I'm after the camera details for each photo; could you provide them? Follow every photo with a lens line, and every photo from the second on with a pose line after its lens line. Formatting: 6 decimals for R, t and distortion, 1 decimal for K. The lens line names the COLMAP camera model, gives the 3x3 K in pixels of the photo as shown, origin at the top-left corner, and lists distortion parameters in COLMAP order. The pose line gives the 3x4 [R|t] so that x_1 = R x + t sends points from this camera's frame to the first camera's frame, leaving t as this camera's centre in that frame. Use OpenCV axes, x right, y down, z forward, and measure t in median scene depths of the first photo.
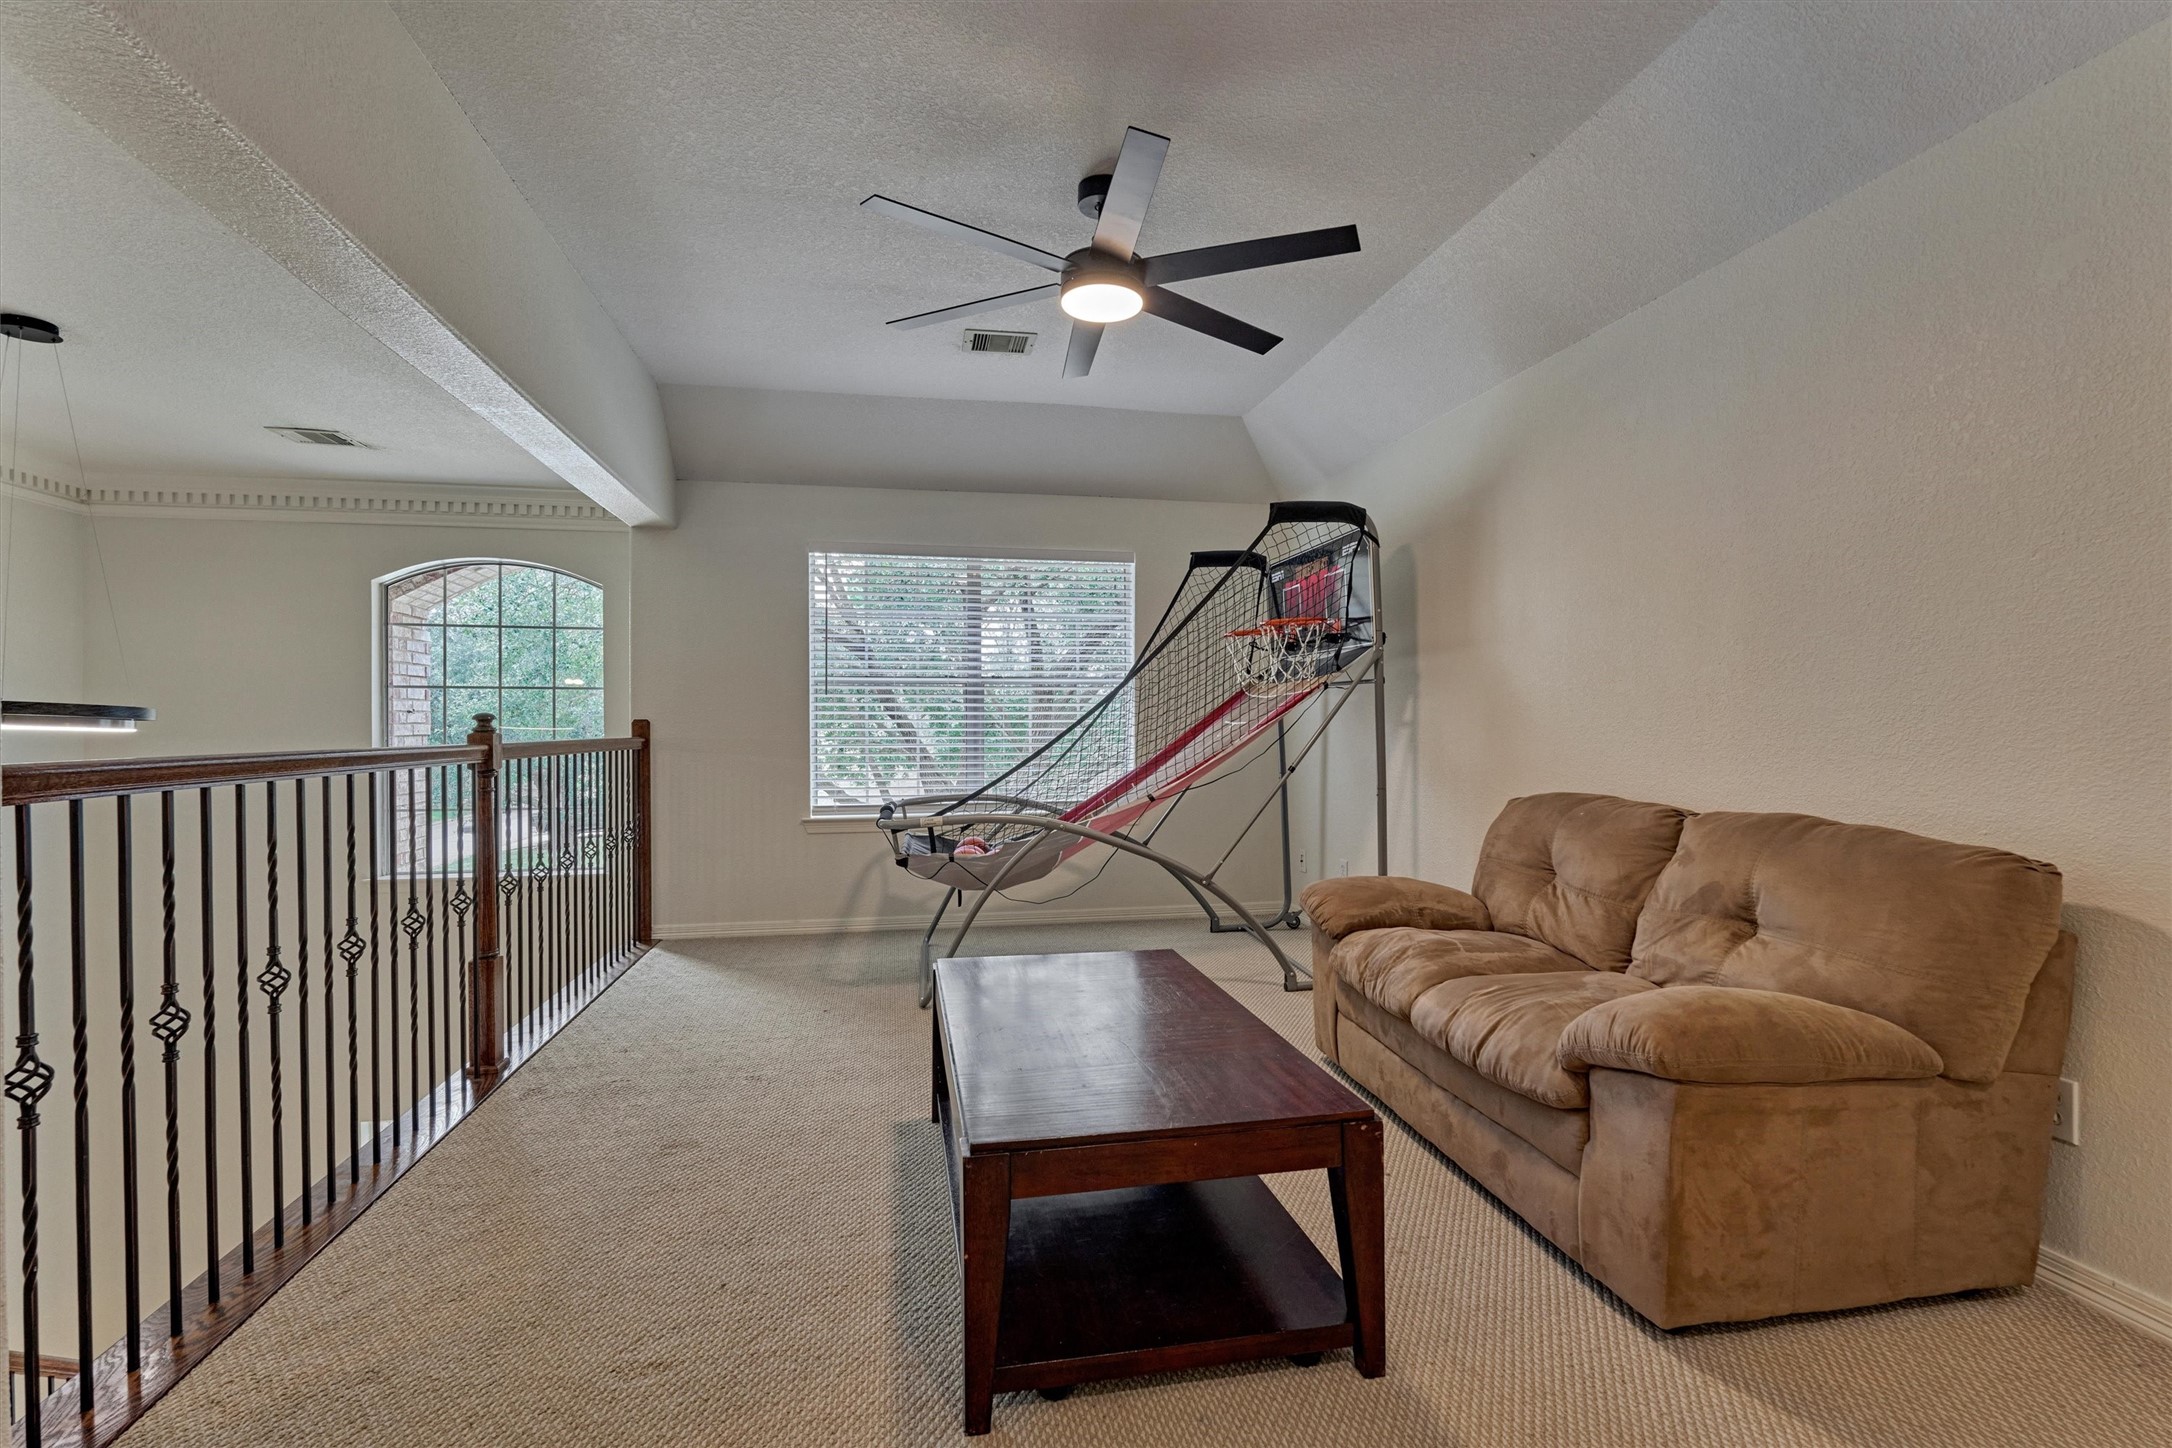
lens RADIAL K [[944.6, 0, 1087.7], [0, 944.6, 729.3], [0, 0, 1]] dist [-0.005945, -0.000206]
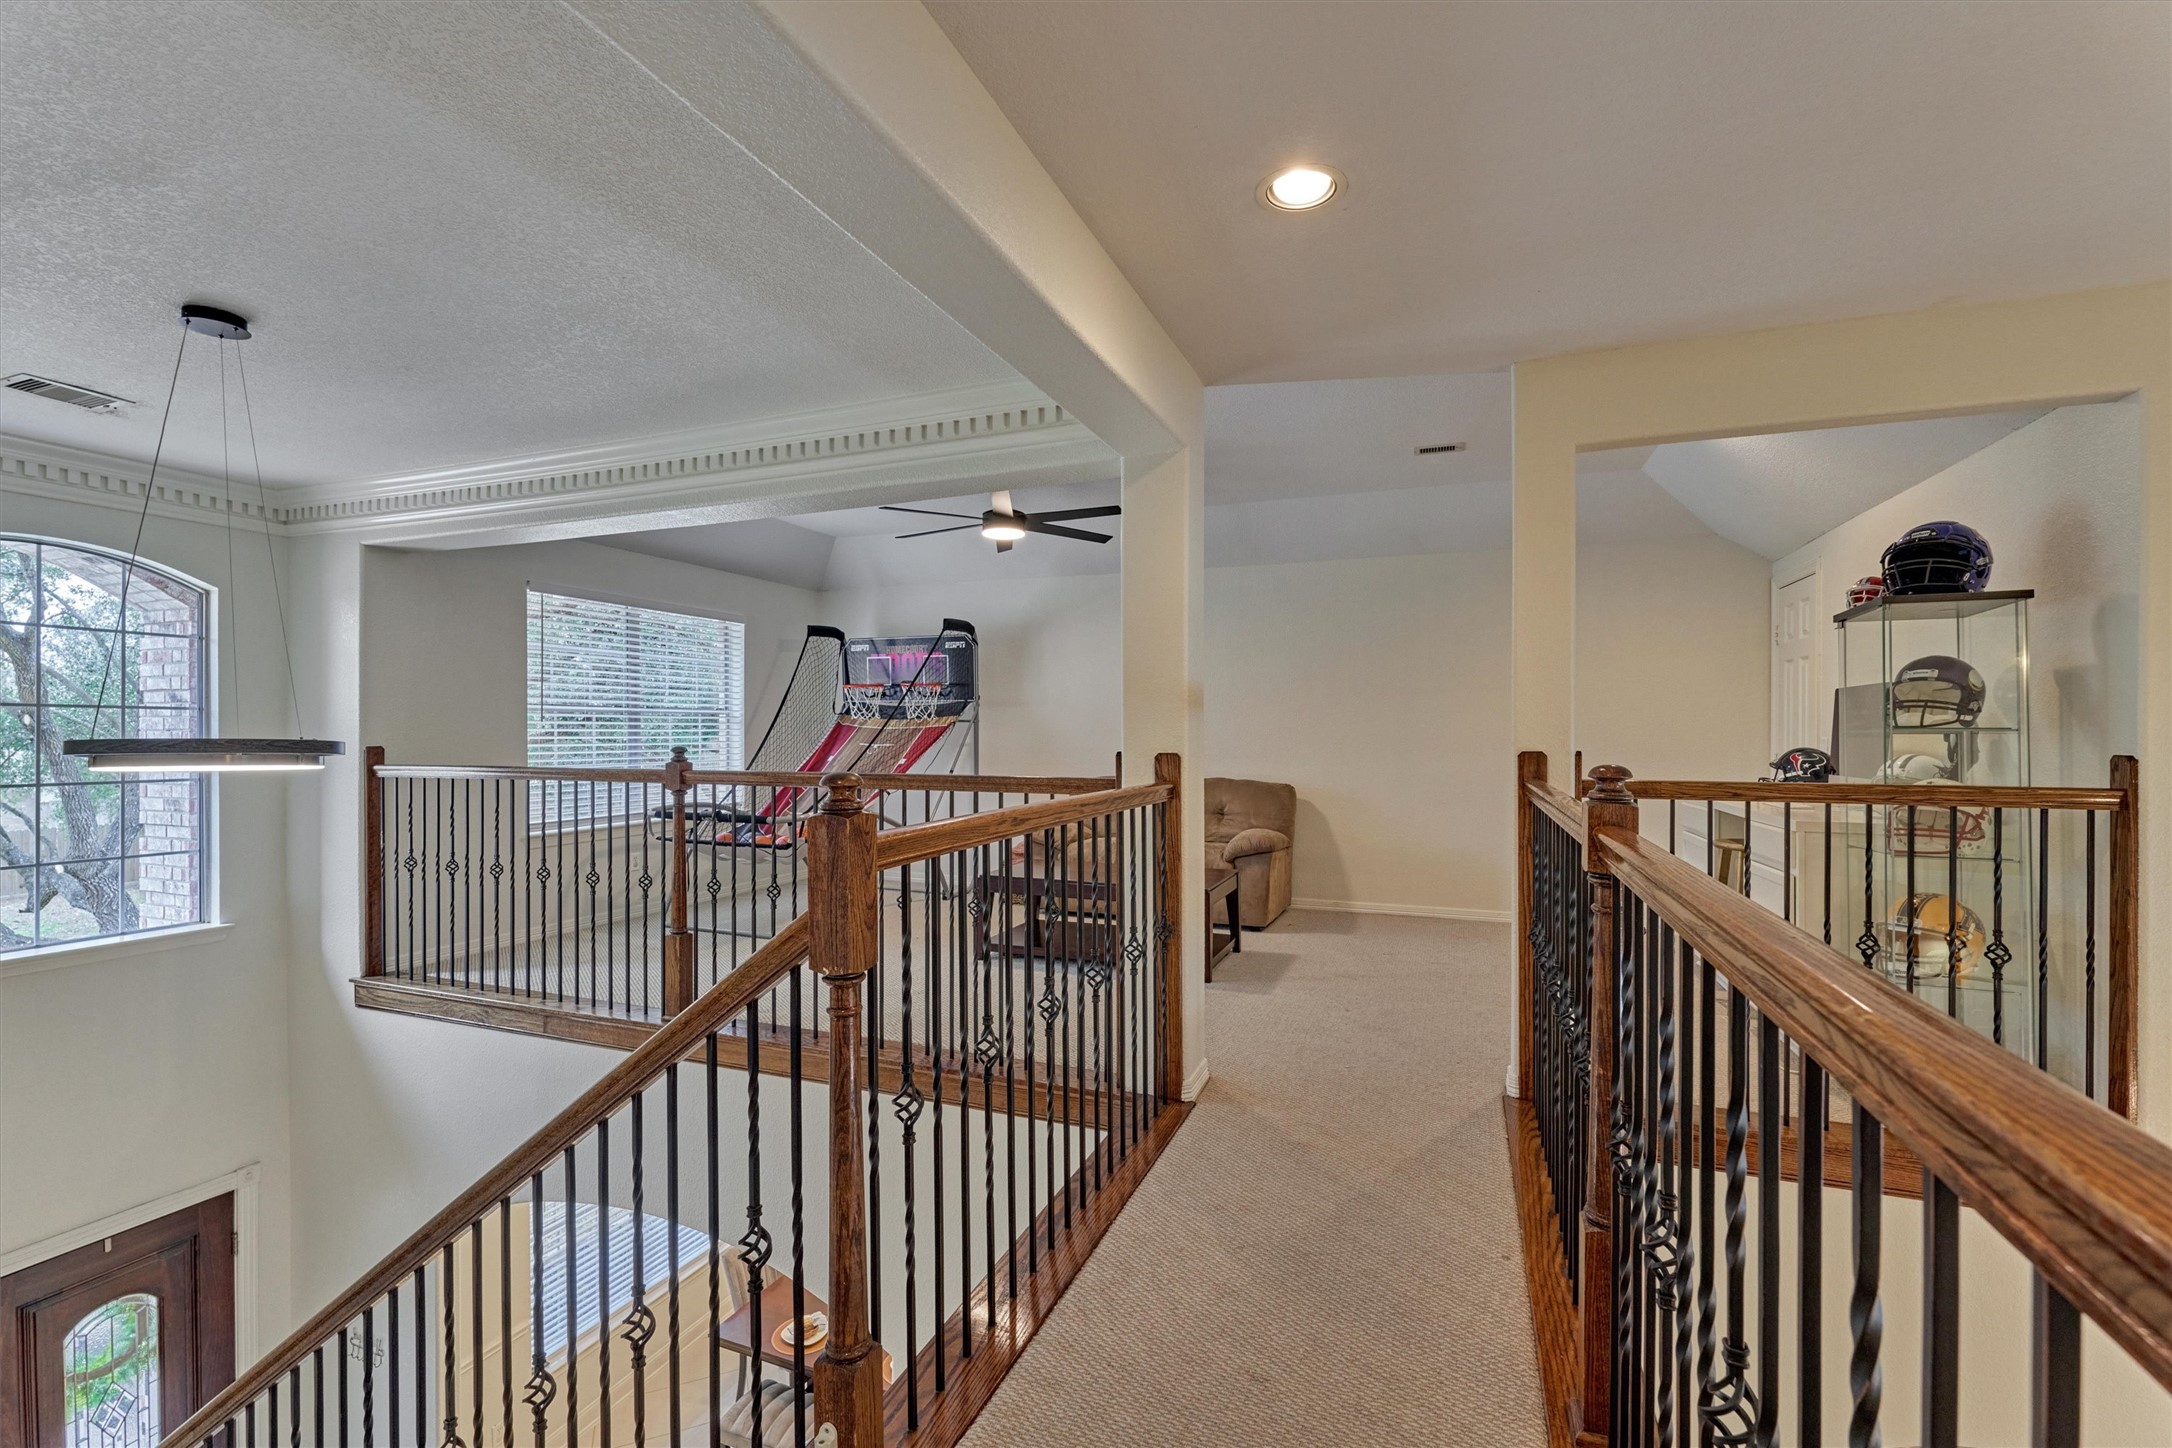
lens RADIAL K [[944.6, 0, 1087.7], [0, 944.6, 729.3], [0, 0, 1]] dist [-0.005945, -0.000206]
pose [[0.536752, 0.005568, 0.843721, -1.203999], [0.011446, 0.999838, -0.013880, -0.013631], [-0.843662, 0.017107, 0.536602, -0.132613]]
